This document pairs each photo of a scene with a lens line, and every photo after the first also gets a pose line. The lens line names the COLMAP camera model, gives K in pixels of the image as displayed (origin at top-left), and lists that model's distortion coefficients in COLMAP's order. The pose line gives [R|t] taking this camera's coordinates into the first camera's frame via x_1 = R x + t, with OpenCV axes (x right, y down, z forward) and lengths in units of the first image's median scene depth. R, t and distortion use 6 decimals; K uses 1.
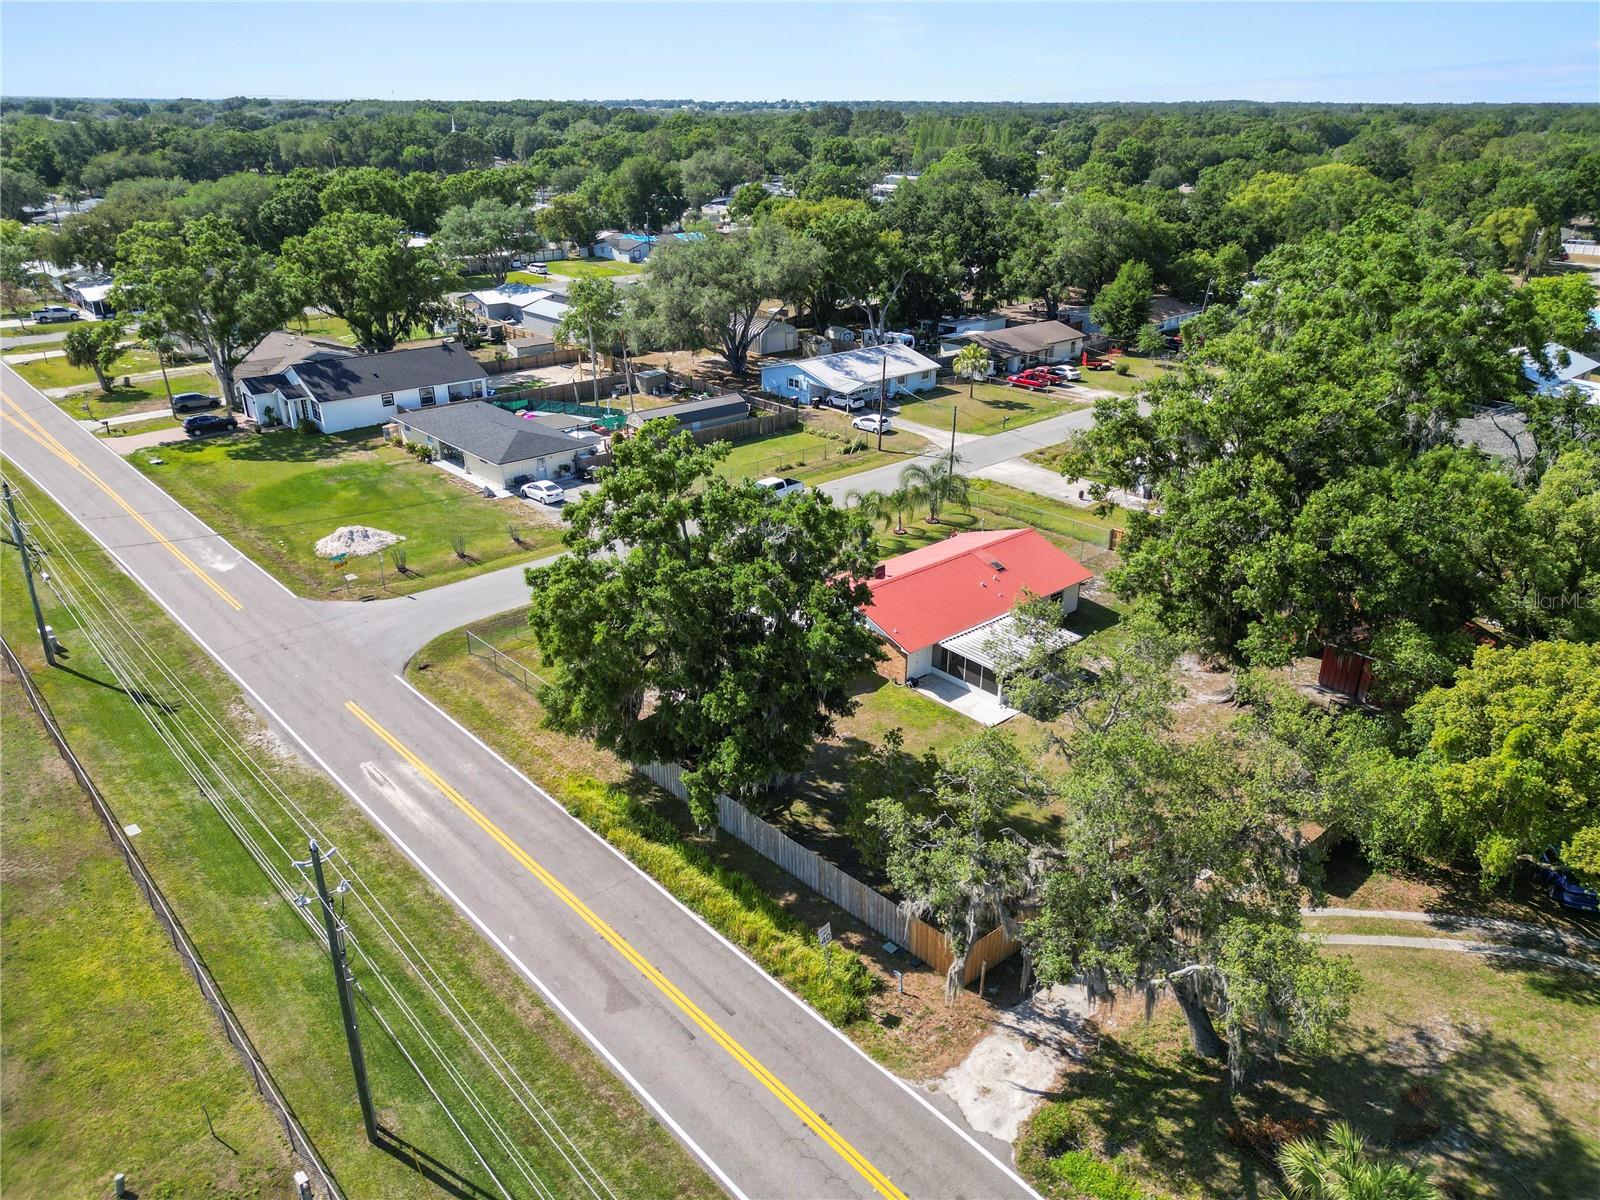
lens RADIAL K [[1123.0, 0, 792.5], [0, 1123.0, 597.4], [0, 0, 1]] dist [0.060230, -0.056868]
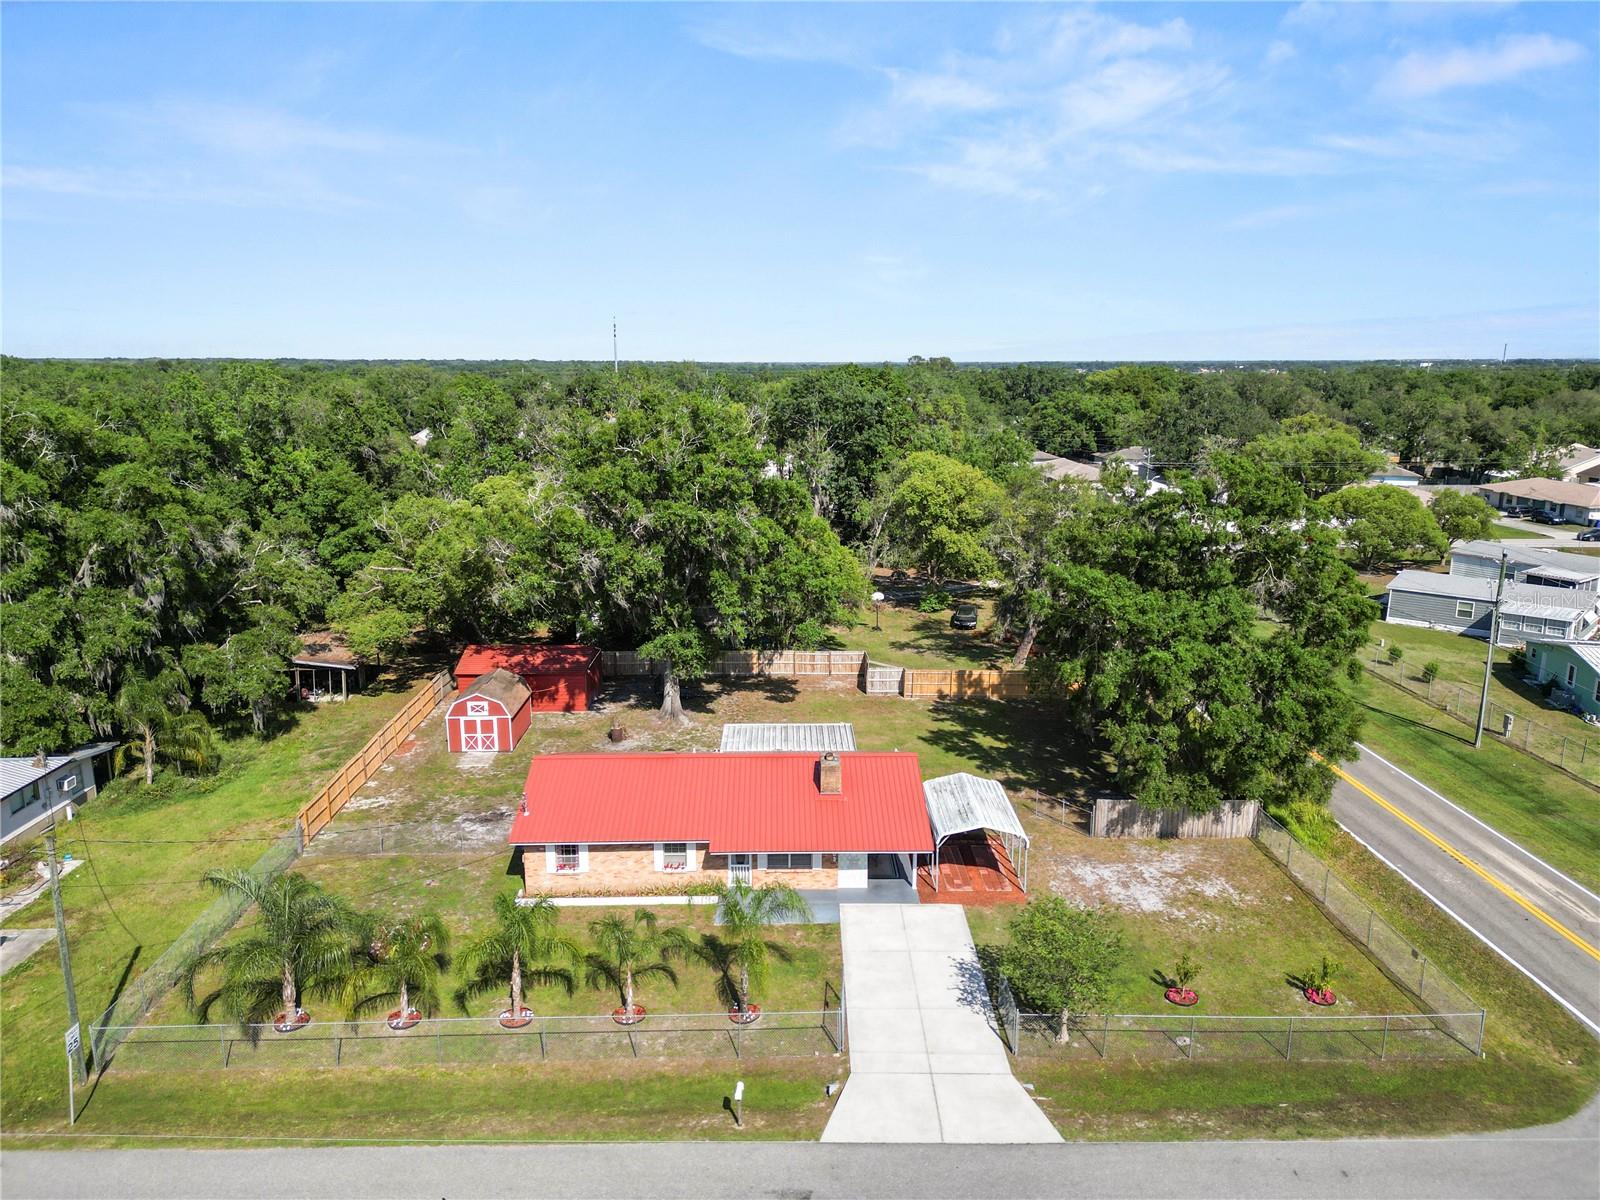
lens RADIAL K [[1123.0, 0, 792.5], [0, 1123.0, 597.4], [0, 0, 1]] dist [0.060230, -0.056868]
pose [[-0.759338, -0.134854, 0.636569, -0.419387], [0.265962, 0.828516, 0.492773, -0.565763], [-0.593860, 0.543484, -0.593258, 1.644450]]
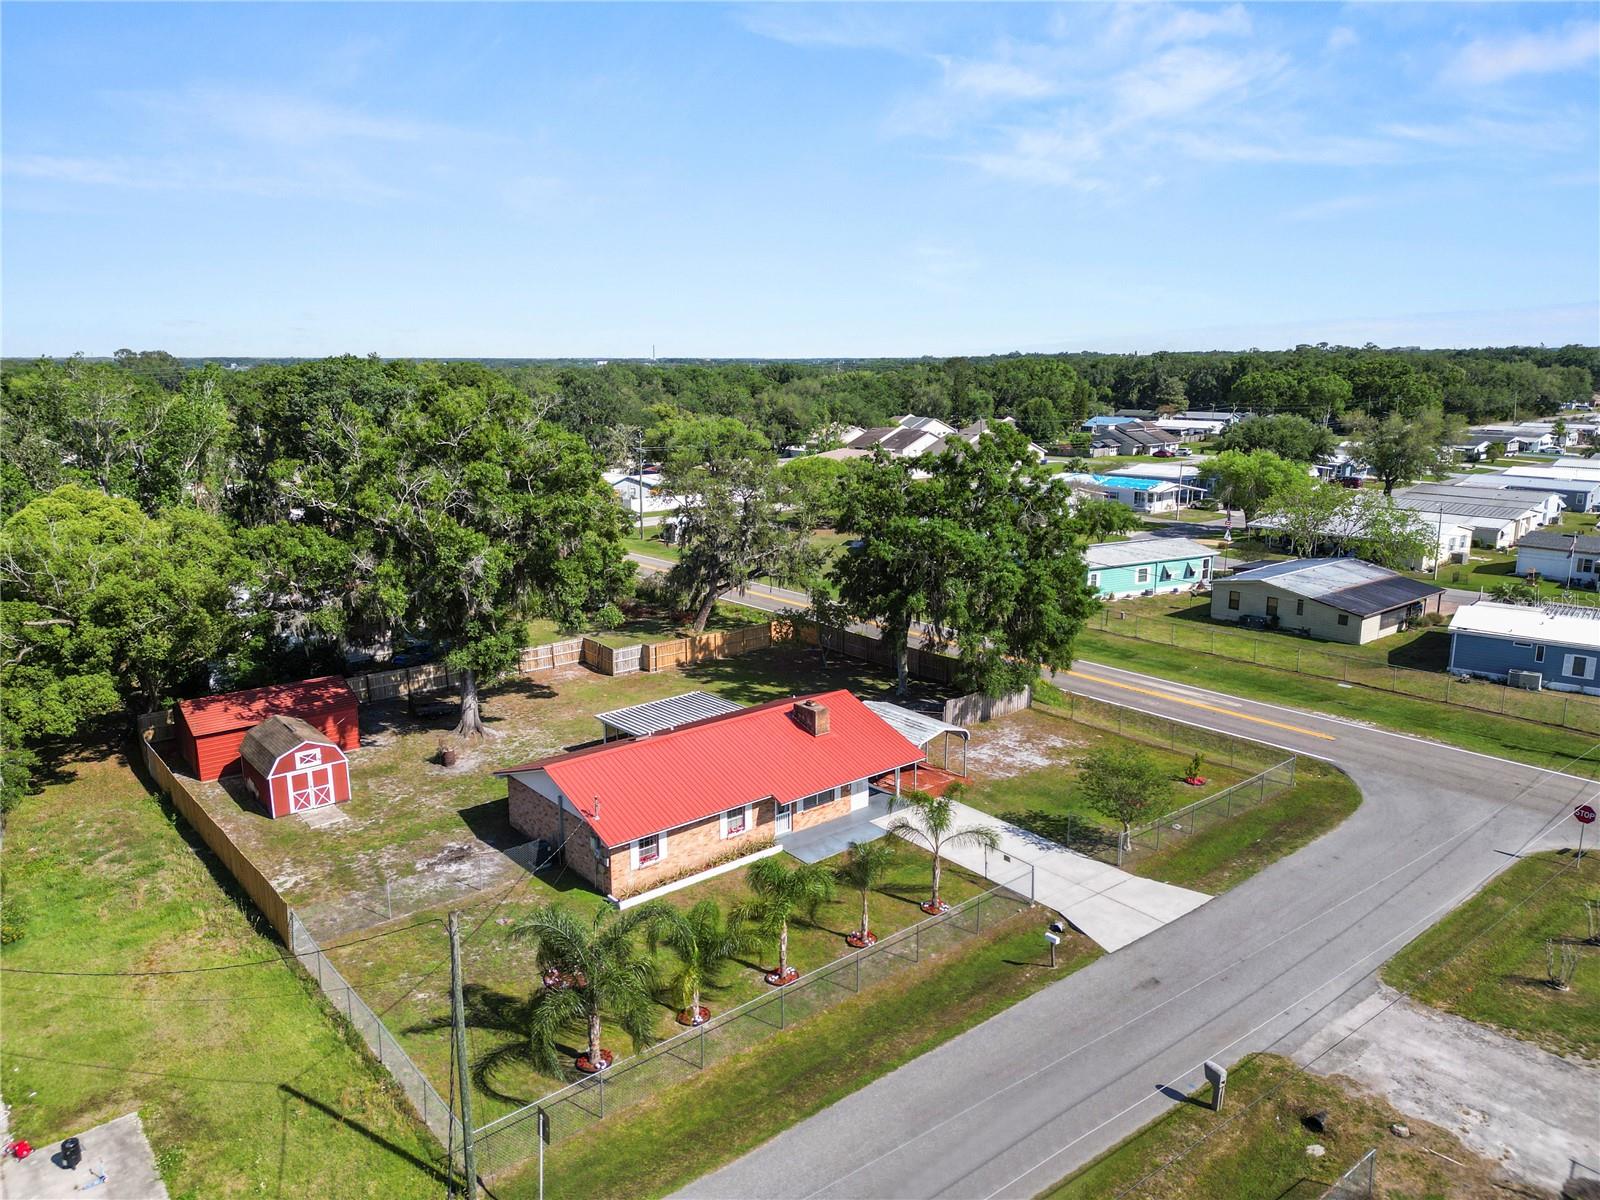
lens RADIAL K [[1123.0, 0, 792.5], [0, 1123.0, 597.4], [0, 0, 1]] dist [0.060230, -0.056868]
pose [[-0.999446, -0.002614, 0.033177, 0.065962], [0.017496, 0.806742, 0.590645, -0.670485], [-0.028309, 0.590898, -0.806249, 1.898694]]
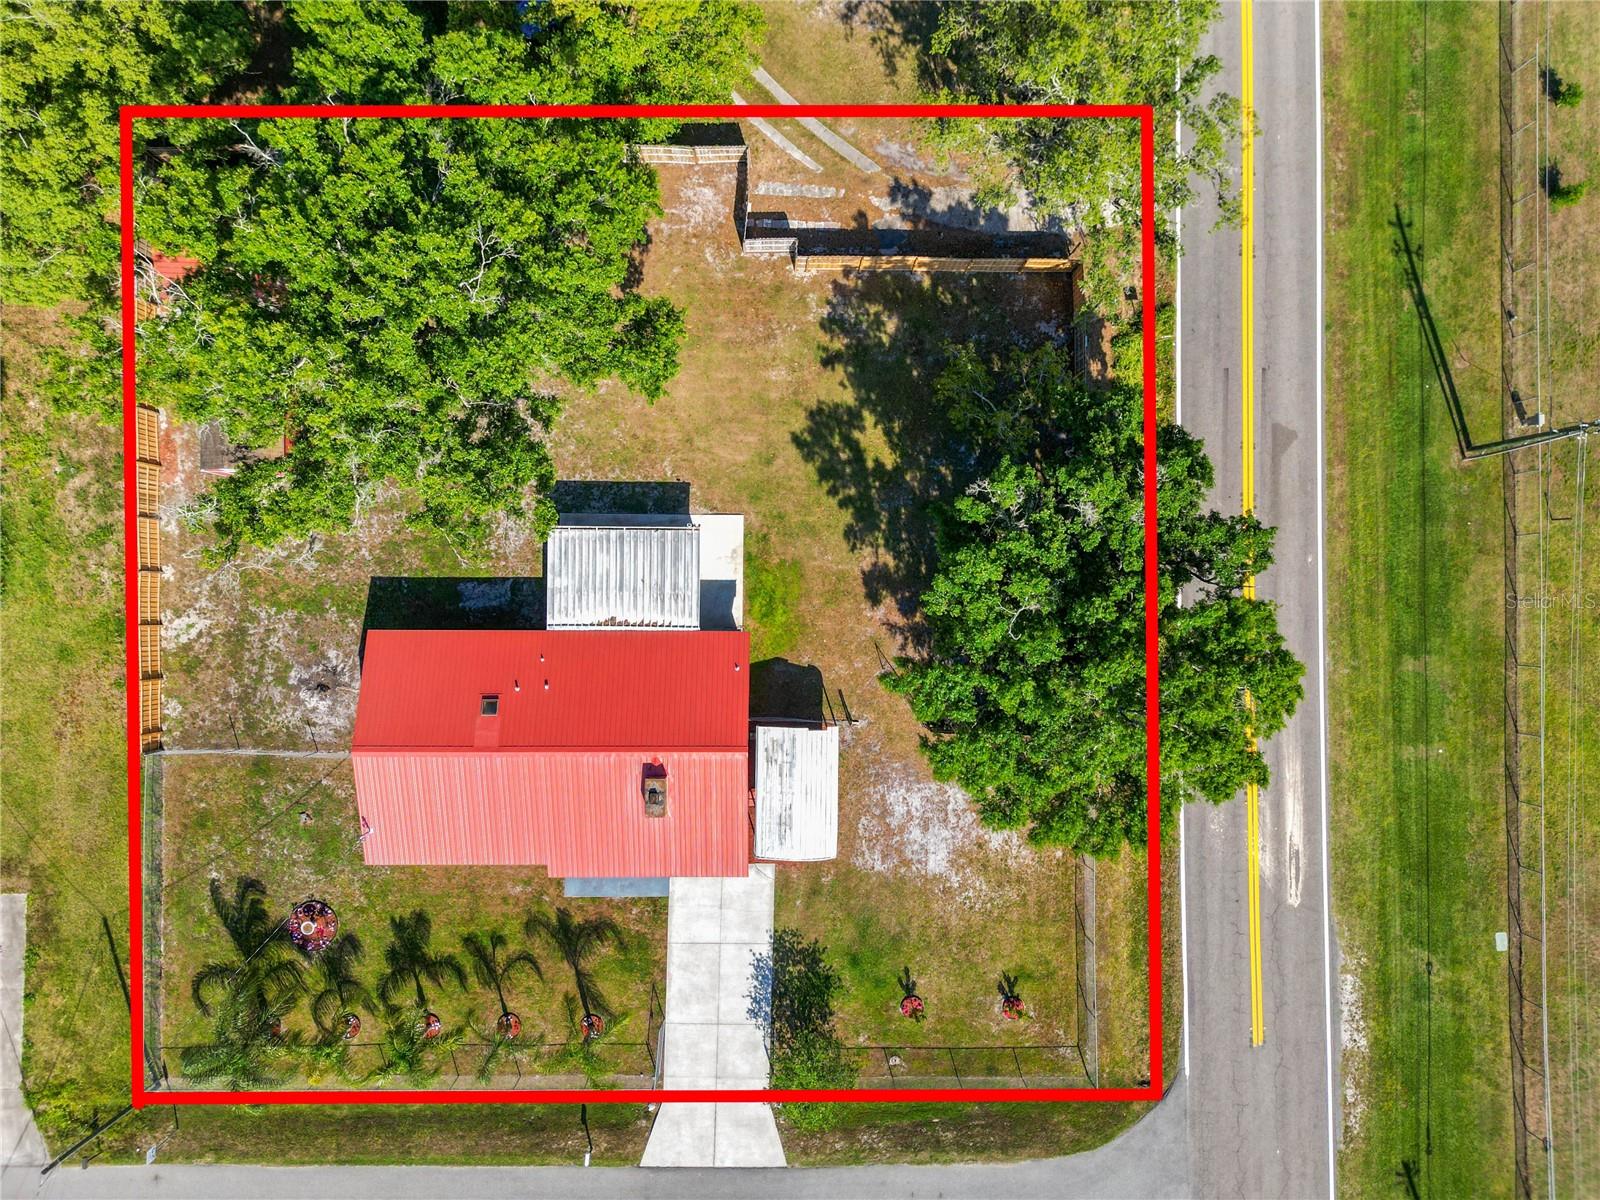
lens RADIAL K [[1123.0, 0, 792.5], [0, 1123.0, 597.4], [0, 0, 1]] dist [0.060230, -0.056868]
pose [[-0.749517, -0.661972, 0.004149, 0.099732], [0.270353, -0.300374, 0.914705, -0.743255], [-0.604262, 0.686709, 0.404101, 0.680273]]
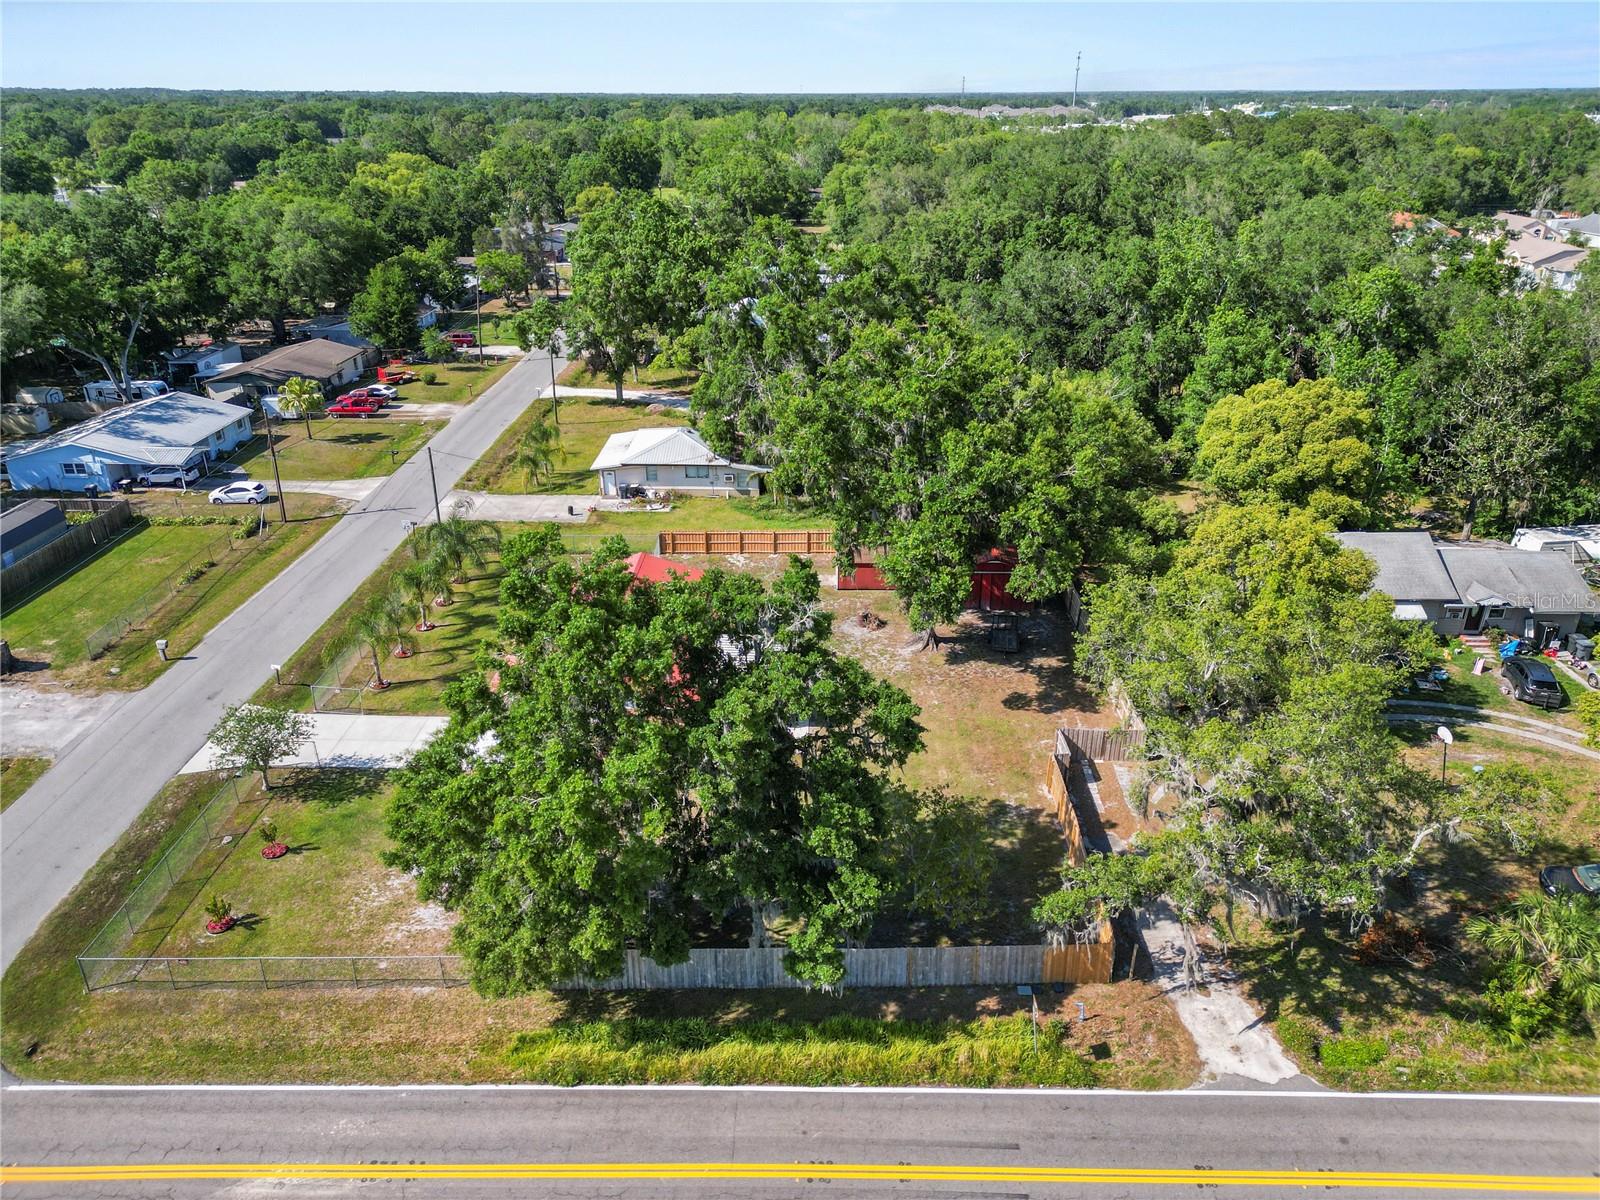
lens RADIAL K [[1108.3, 0, 796.5], [0, 1108.3, 619.0], [0, 0, 1]] dist [0.021846, -0.001297]
pose [[0.676852, -0.316372, 0.664665, -0.436048], [0.296548, 0.943612, 0.147161, -0.139002], [-0.673743, 0.097499, 0.732505, 0.315607]]
